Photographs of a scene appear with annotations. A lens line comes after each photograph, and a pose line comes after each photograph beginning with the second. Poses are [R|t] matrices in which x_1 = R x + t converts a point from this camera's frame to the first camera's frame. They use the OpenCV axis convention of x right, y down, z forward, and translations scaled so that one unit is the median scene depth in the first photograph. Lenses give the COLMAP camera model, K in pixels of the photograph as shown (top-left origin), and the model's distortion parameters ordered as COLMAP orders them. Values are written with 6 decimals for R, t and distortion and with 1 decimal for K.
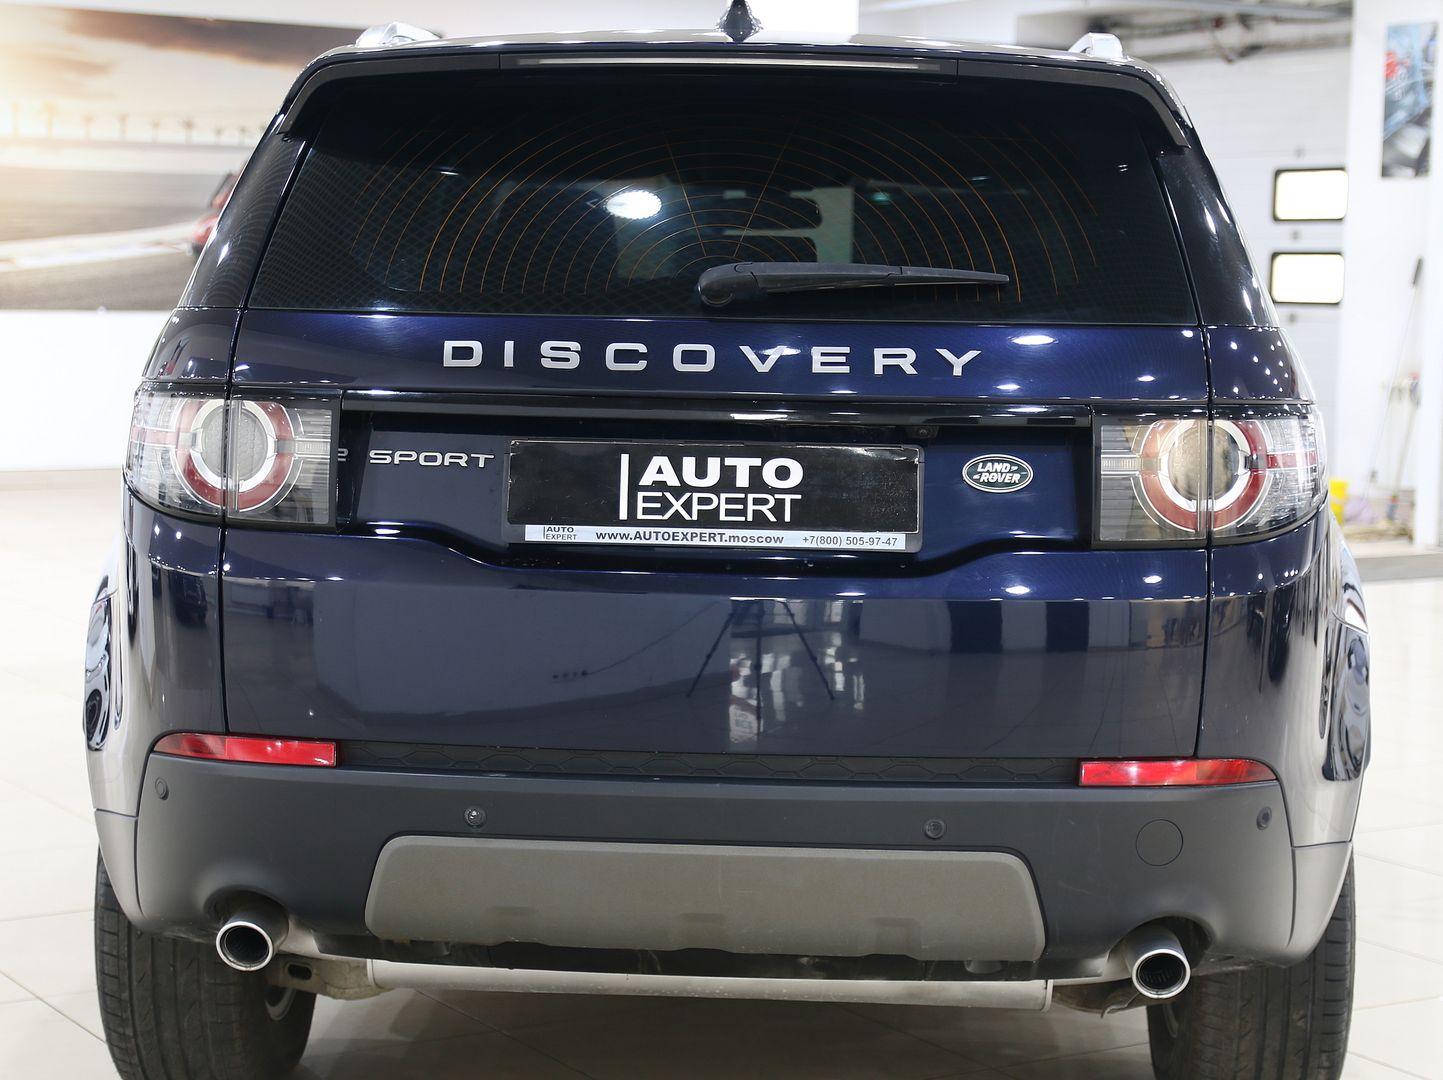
lens RADIAL K [[2626.0, 0, 721.4], [0, 2626.0, 540.4], [0, 0, 1]] dist [-0.029198, 0.000000]
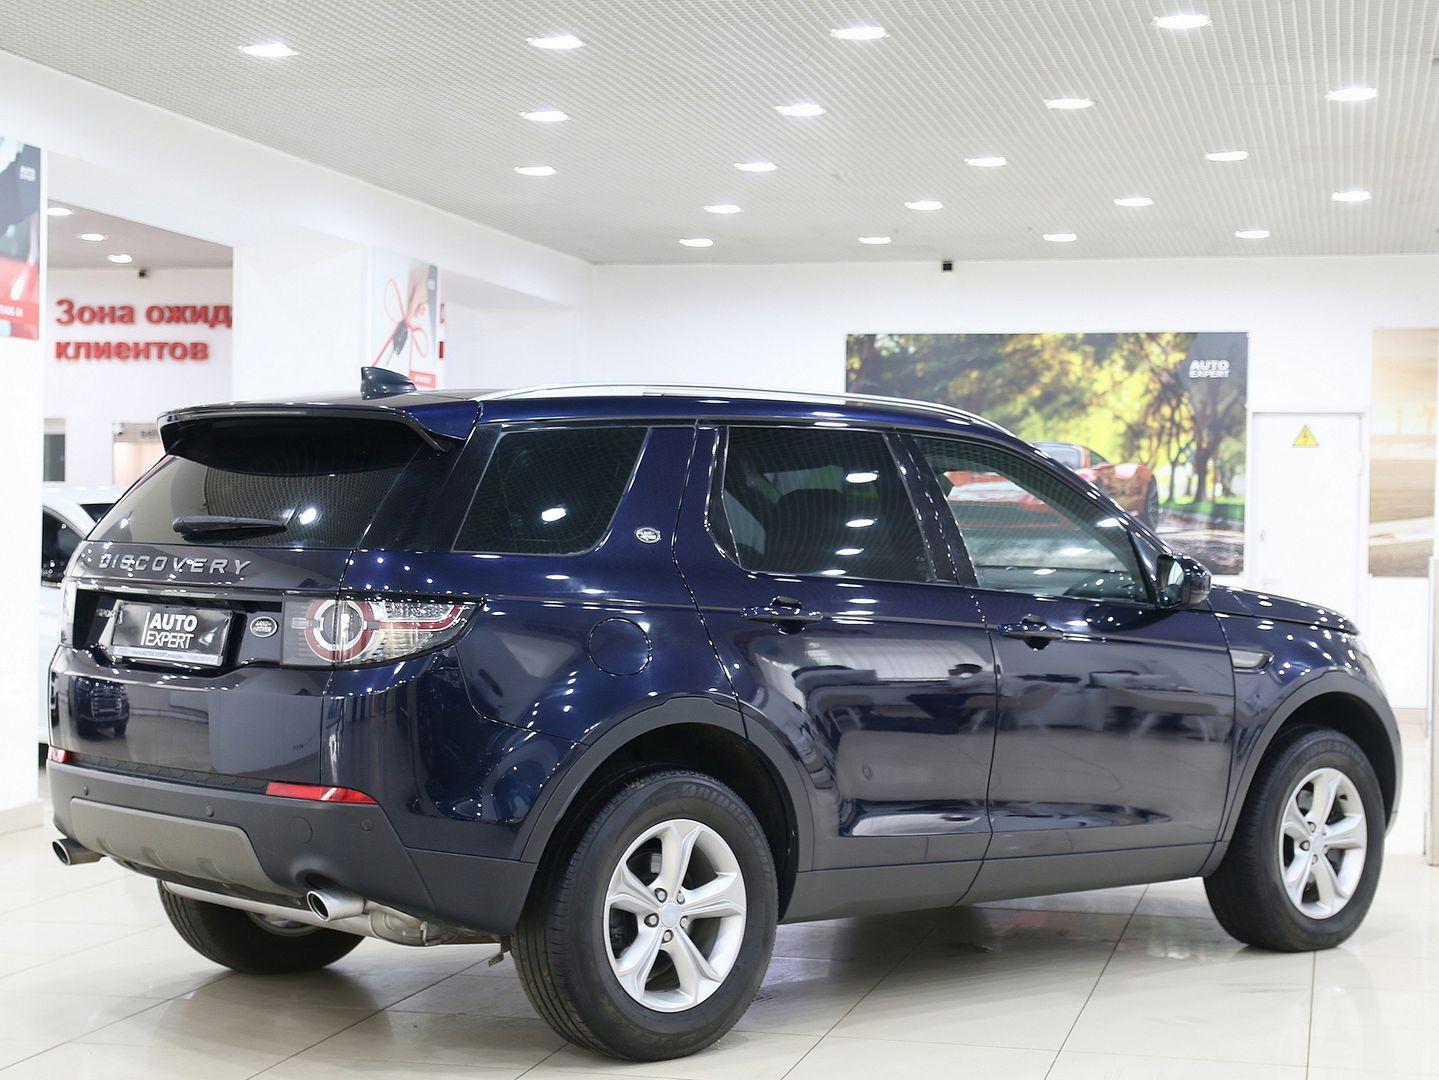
lens RADIAL K [[2289.8, 0, 719.0], [0, 2289.8, 541.0], [0, 0, 1]] dist [-0.012805, 0.000000]
pose [[0.746021, 0.000925, -0.665922, 1.446690], [-0.071914, 0.994263, -0.079183, 0.019889], [0.662028, 0.106961, 0.741807, -0.006807]]
